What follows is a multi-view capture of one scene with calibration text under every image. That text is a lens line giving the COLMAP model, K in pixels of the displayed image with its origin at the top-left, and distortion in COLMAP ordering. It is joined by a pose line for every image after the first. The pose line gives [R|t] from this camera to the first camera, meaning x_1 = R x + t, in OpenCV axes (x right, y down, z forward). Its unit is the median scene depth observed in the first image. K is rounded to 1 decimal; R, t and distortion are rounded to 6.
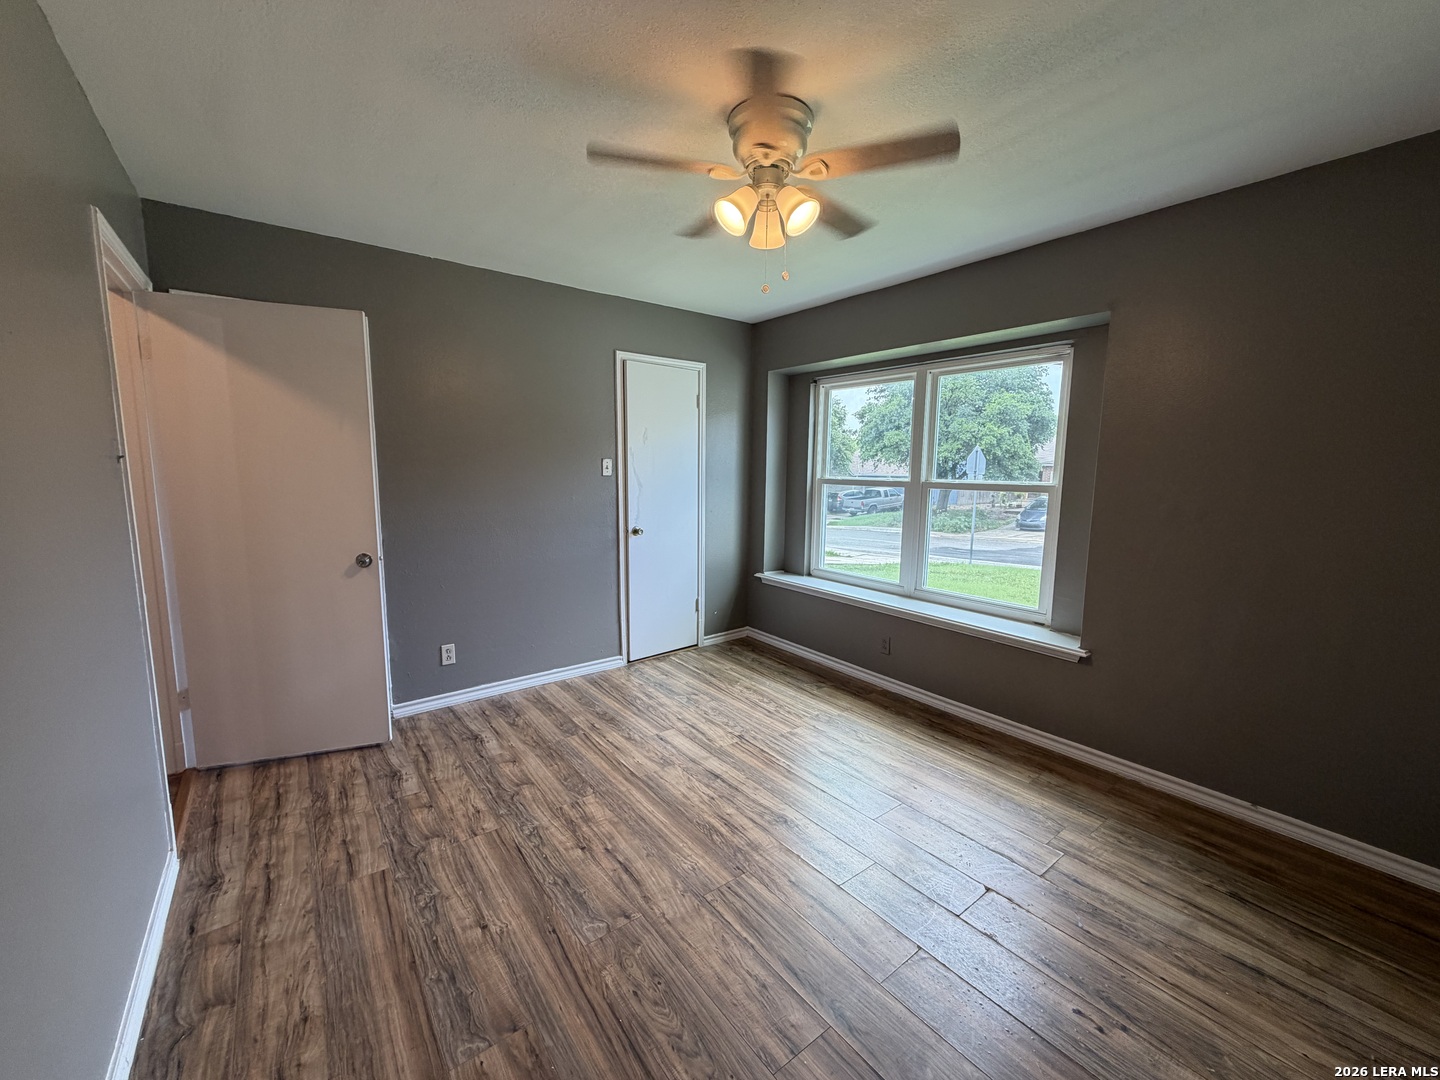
lens RADIAL K [[575.2, 0, 716.7], [0, 575.2, 541.4], [0, 0, 1]] dist [-0.000866, 0.000736]
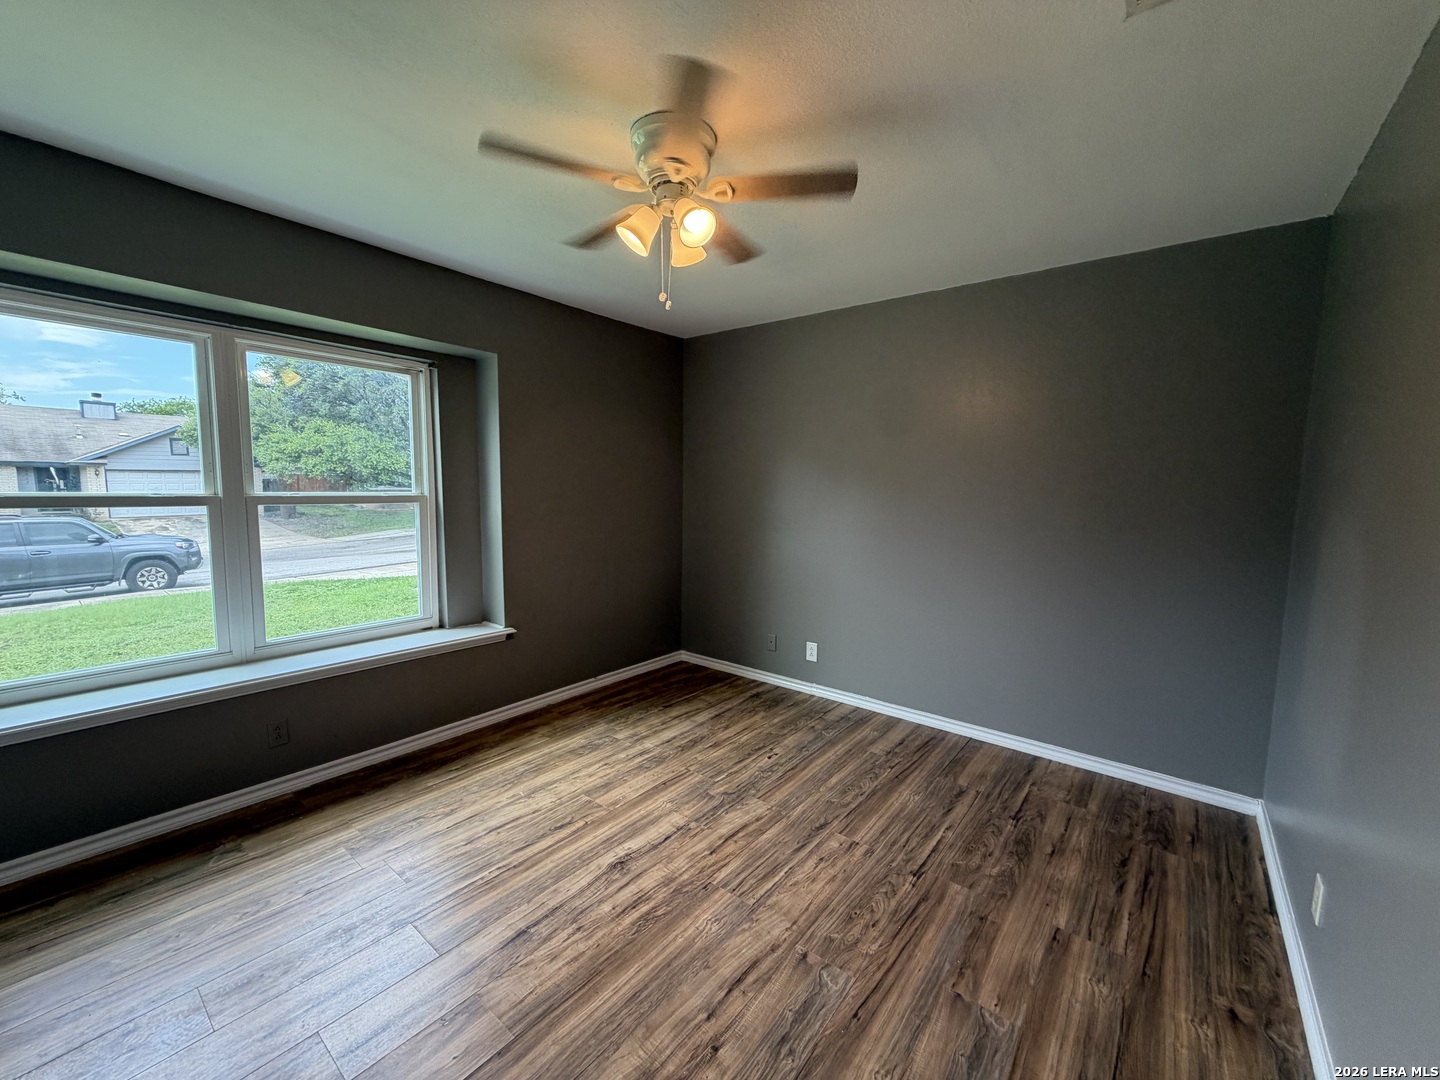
lens RADIAL K [[575.2, 0, 716.7], [0, 575.2, 541.4], [0, 0, 1]] dist [-0.000866, 0.000736]
pose [[-0.239663, -0.111176, 0.964470, -0.899446], [0.103107, 0.984889, 0.139151, -0.167955], [-0.965366, 0.132793, -0.224579, 1.170580]]
